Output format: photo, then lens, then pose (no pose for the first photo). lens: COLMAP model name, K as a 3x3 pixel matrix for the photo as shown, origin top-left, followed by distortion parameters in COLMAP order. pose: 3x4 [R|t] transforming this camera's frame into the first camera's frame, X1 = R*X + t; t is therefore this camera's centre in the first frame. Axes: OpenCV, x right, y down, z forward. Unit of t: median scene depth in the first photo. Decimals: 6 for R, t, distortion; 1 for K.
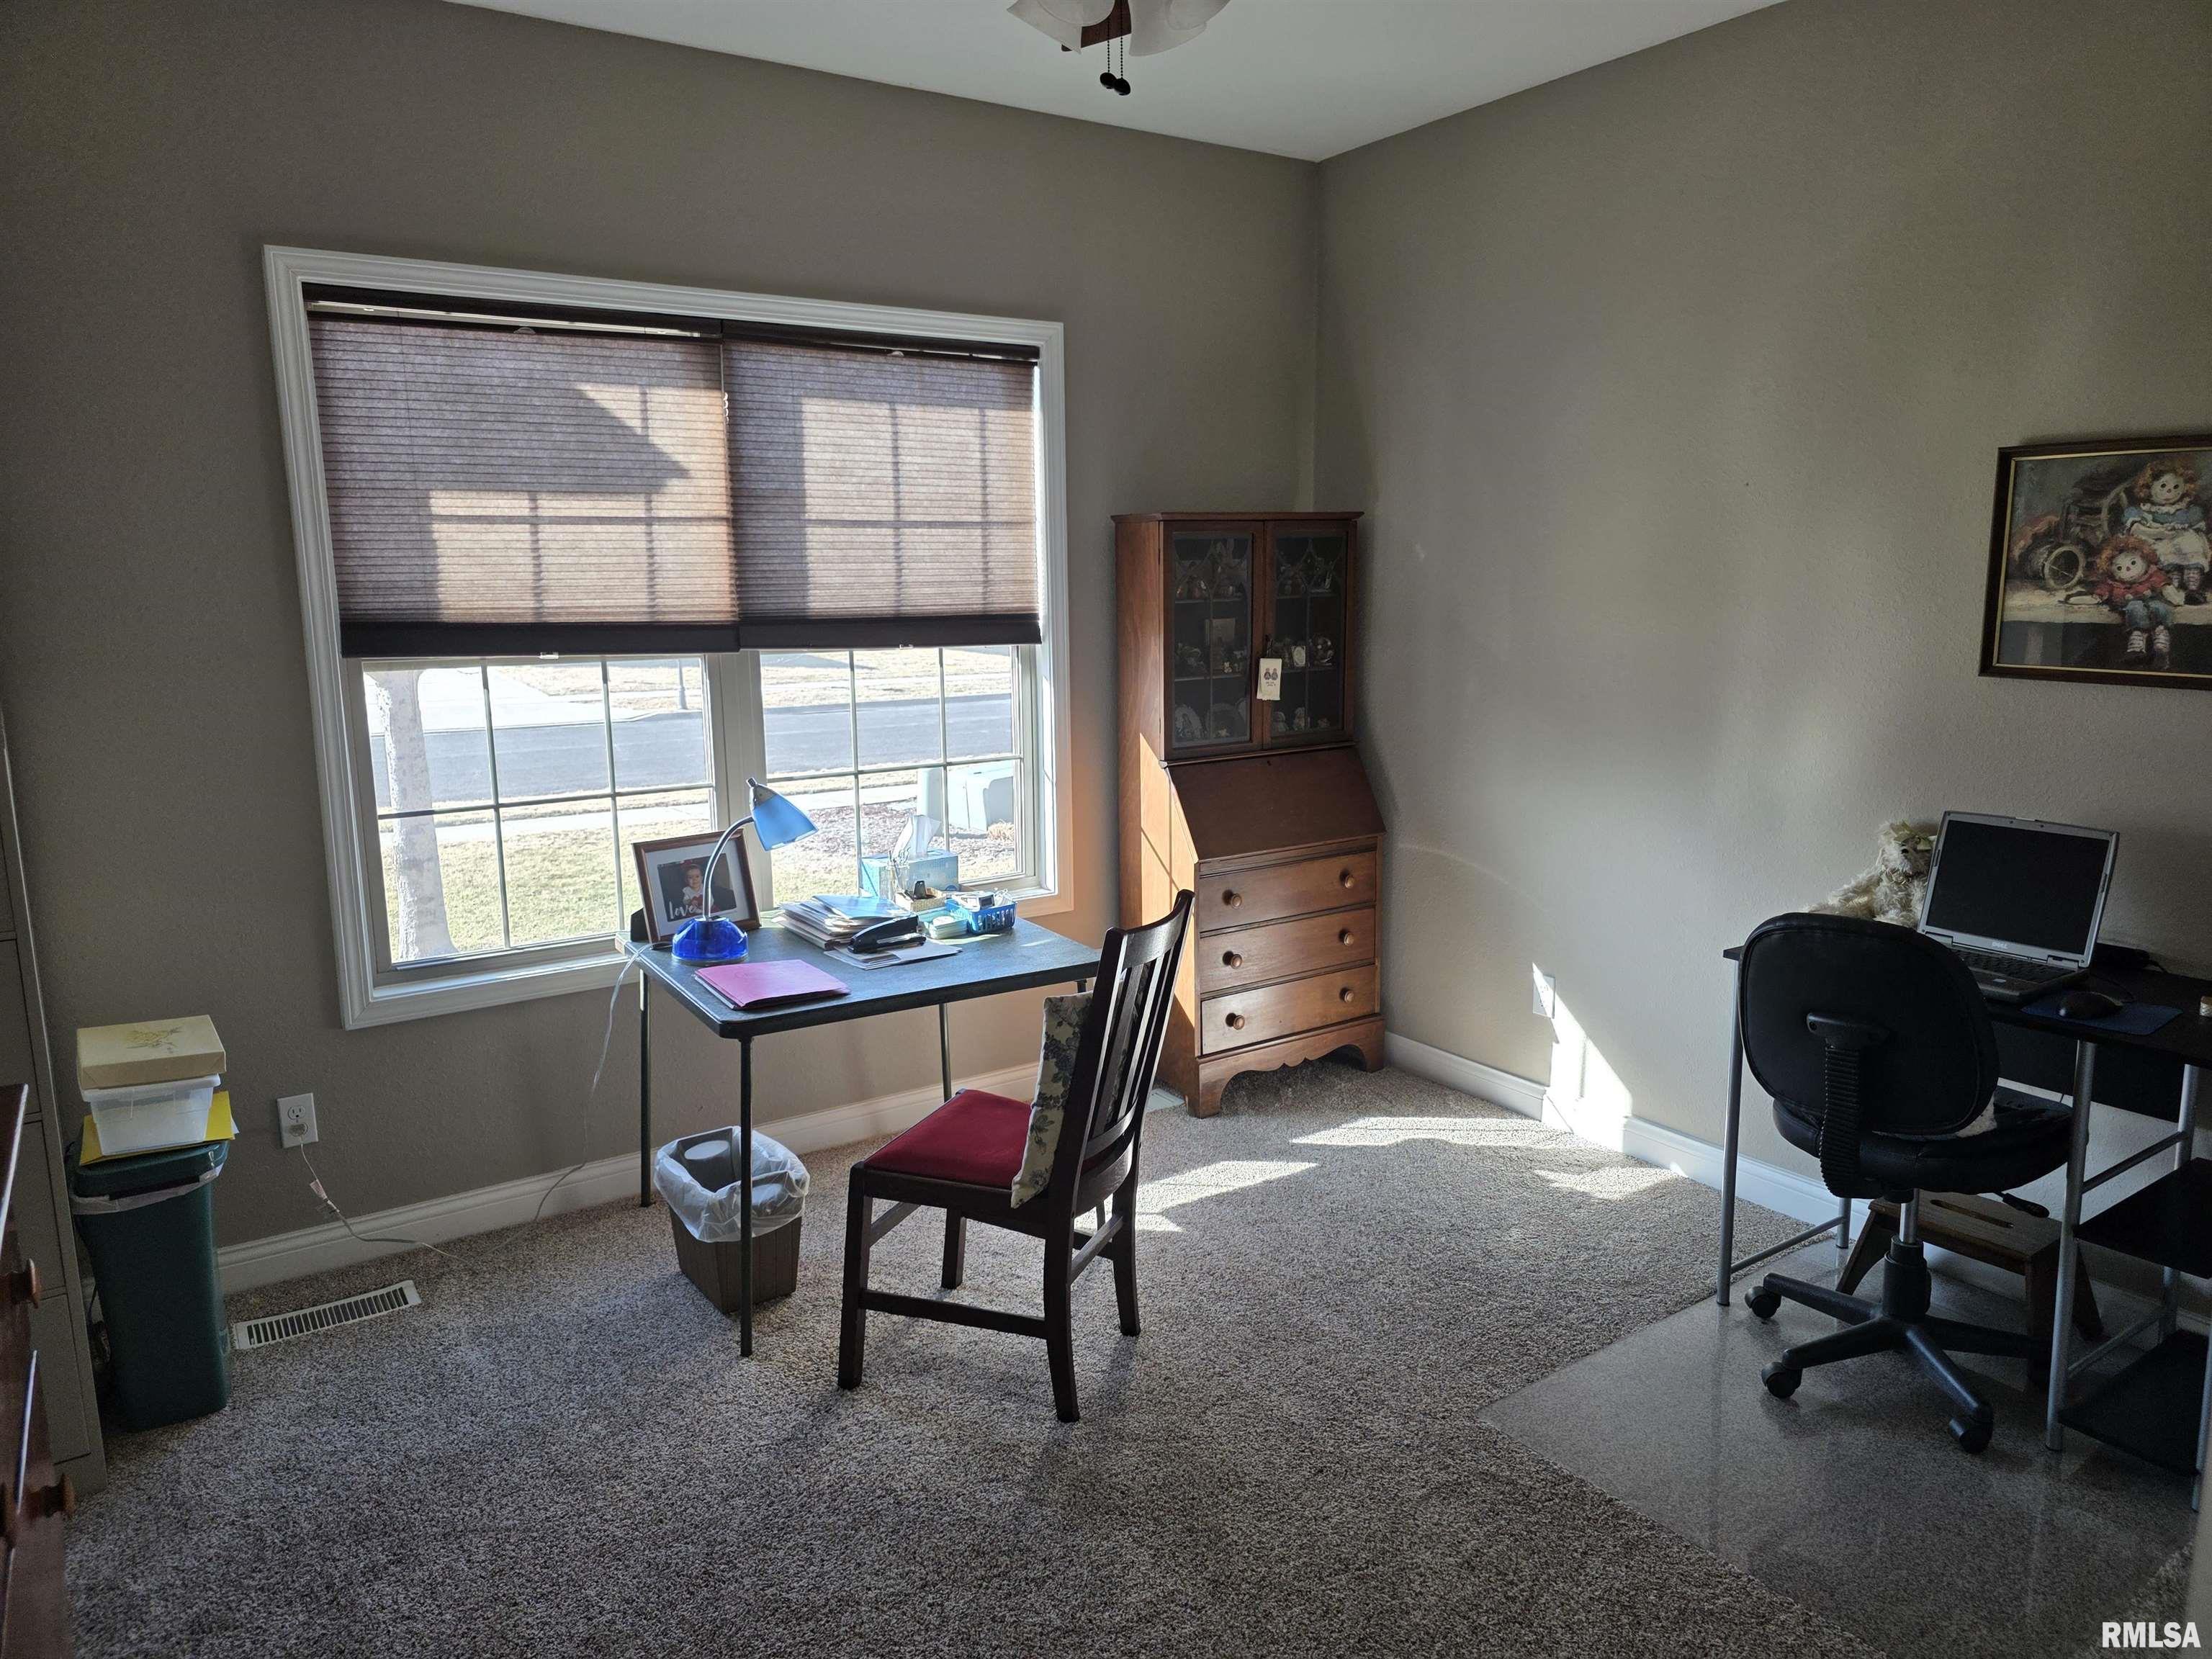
lens RADIAL K [[1486.2, 0, 1118.3], [0, 1486.2, 822.7], [0, 0, 1]] dist [0.067437, -0.059498]
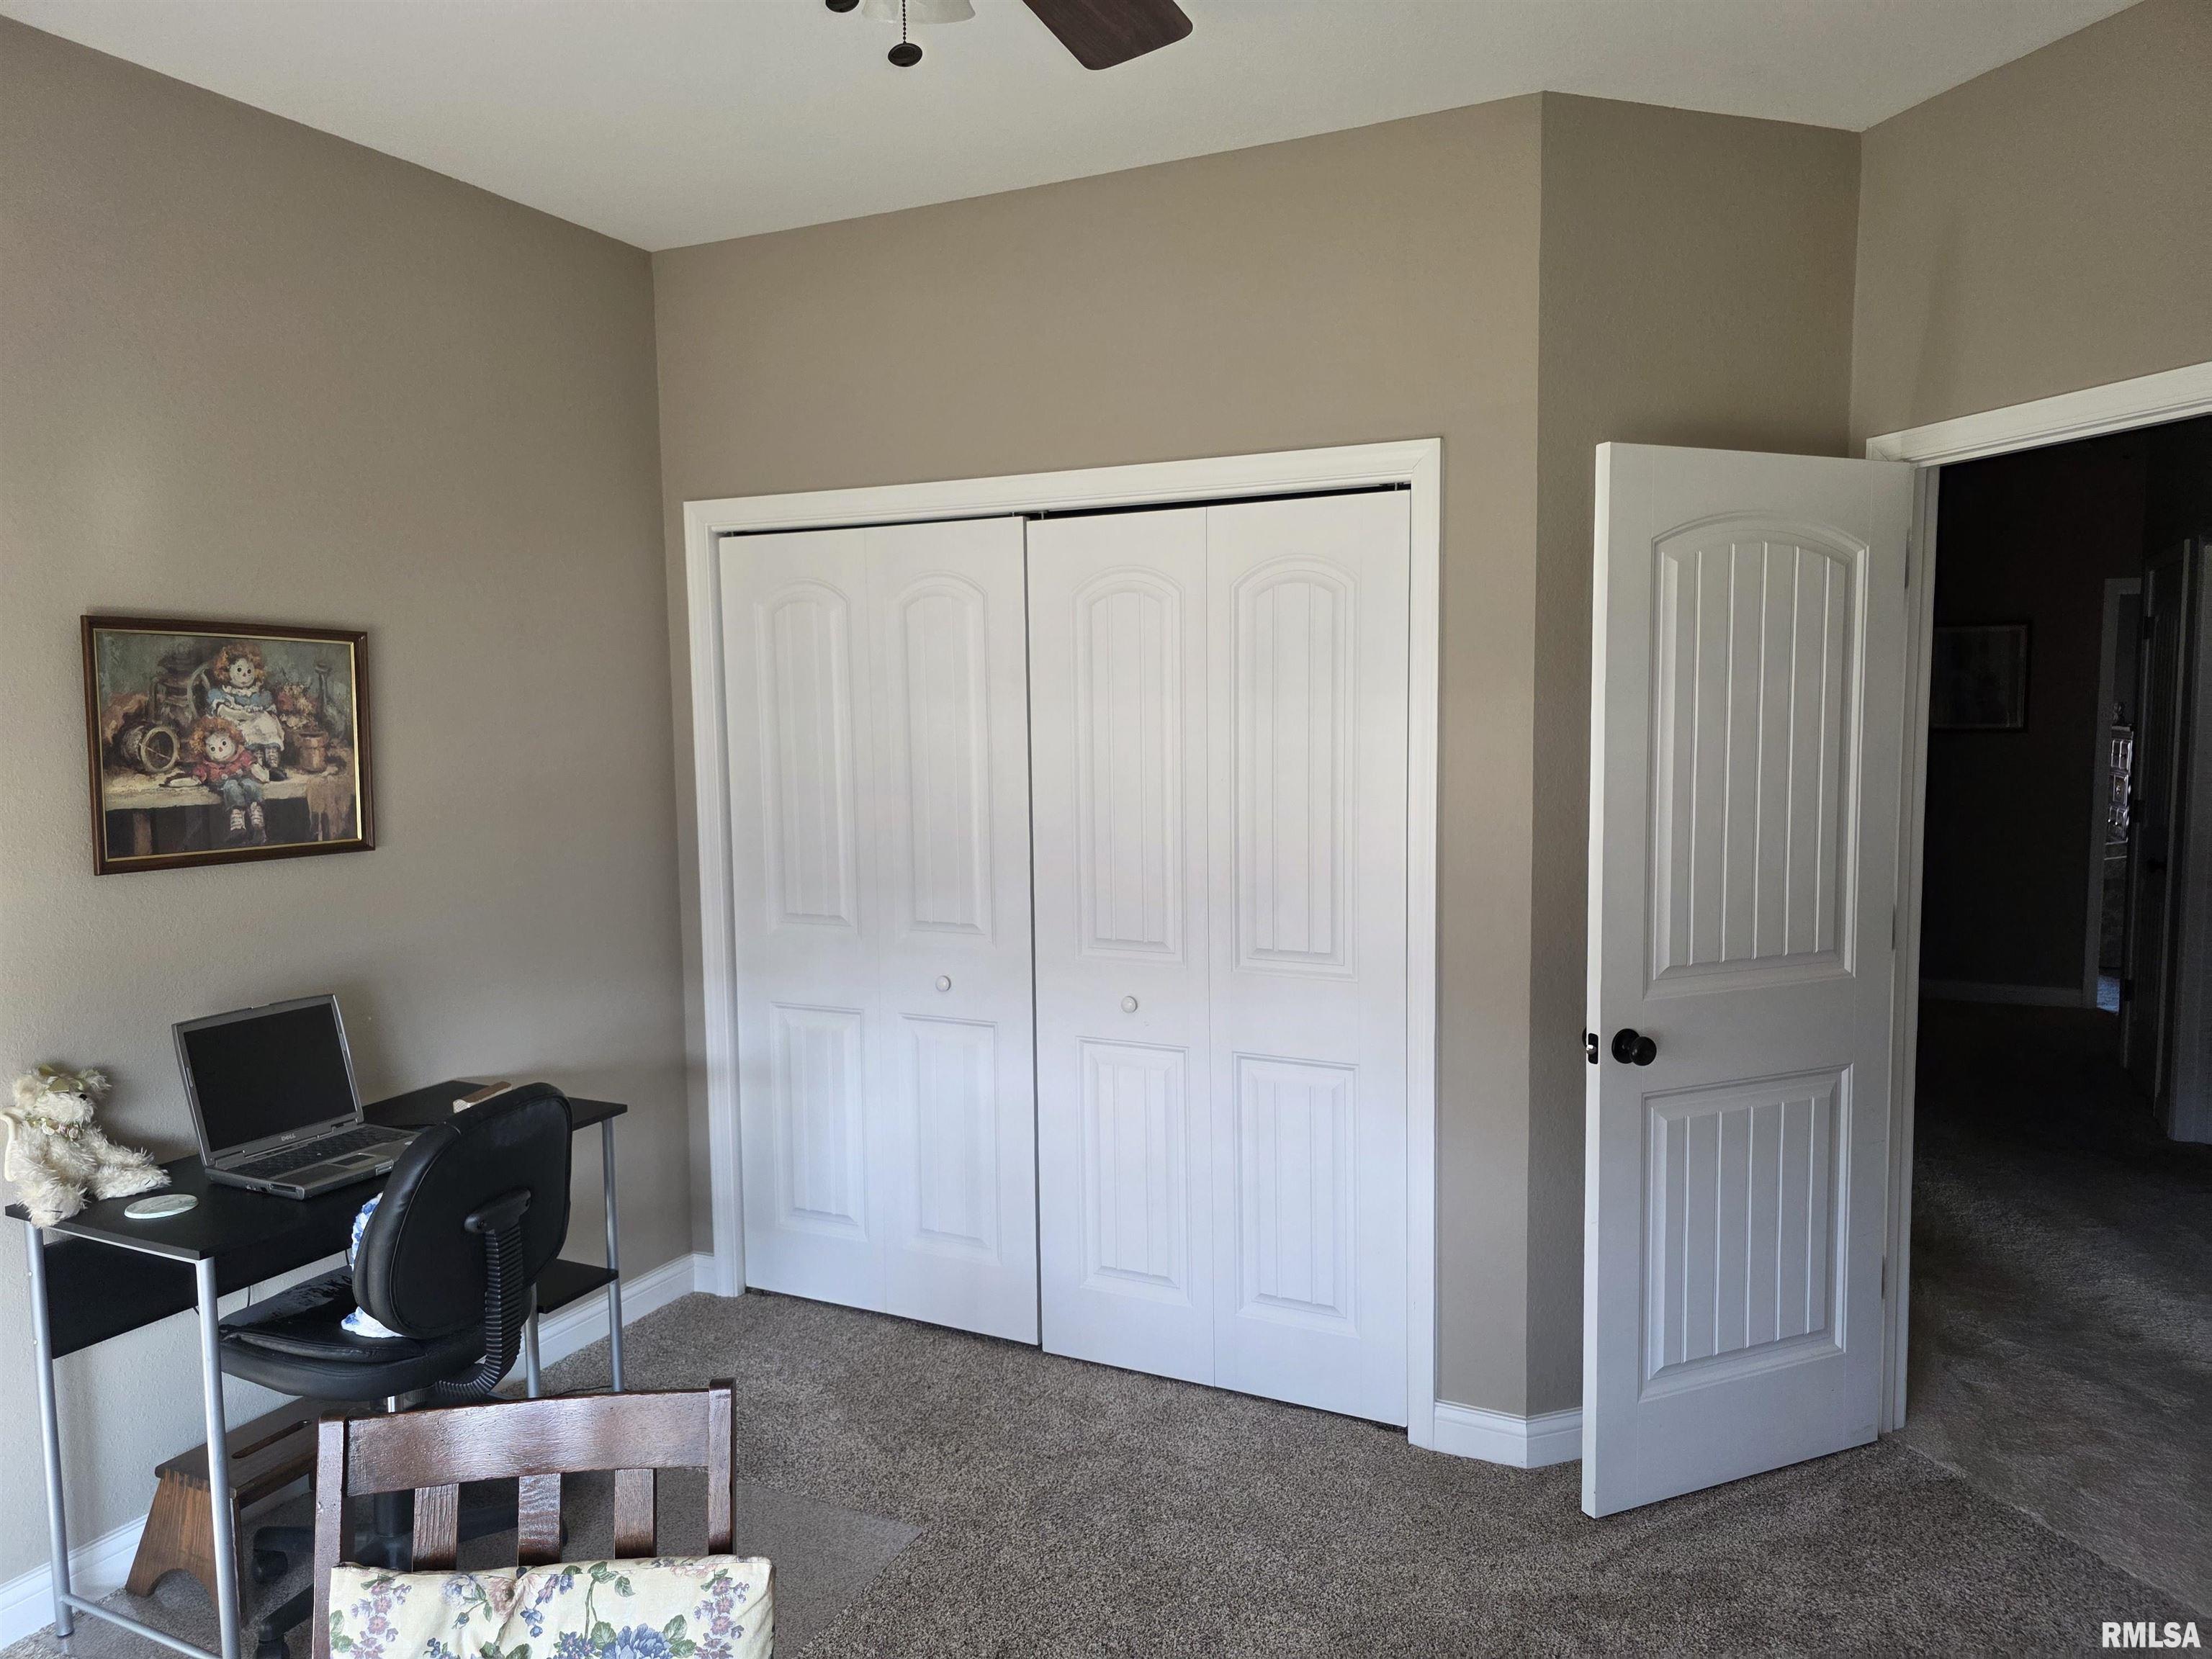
lens RADIAL K [[1486.2, 0, 1100.4], [0, 1486.2, 831.4], [0, 0, 1]] dist [0.067437, -0.059498]
pose [[-0.495303, -0.051498, 0.867193, -0.492693], [0.169935, 0.973212, 0.154854, -0.170052], [-0.851937, 0.224066, -0.473283, 0.984996]]
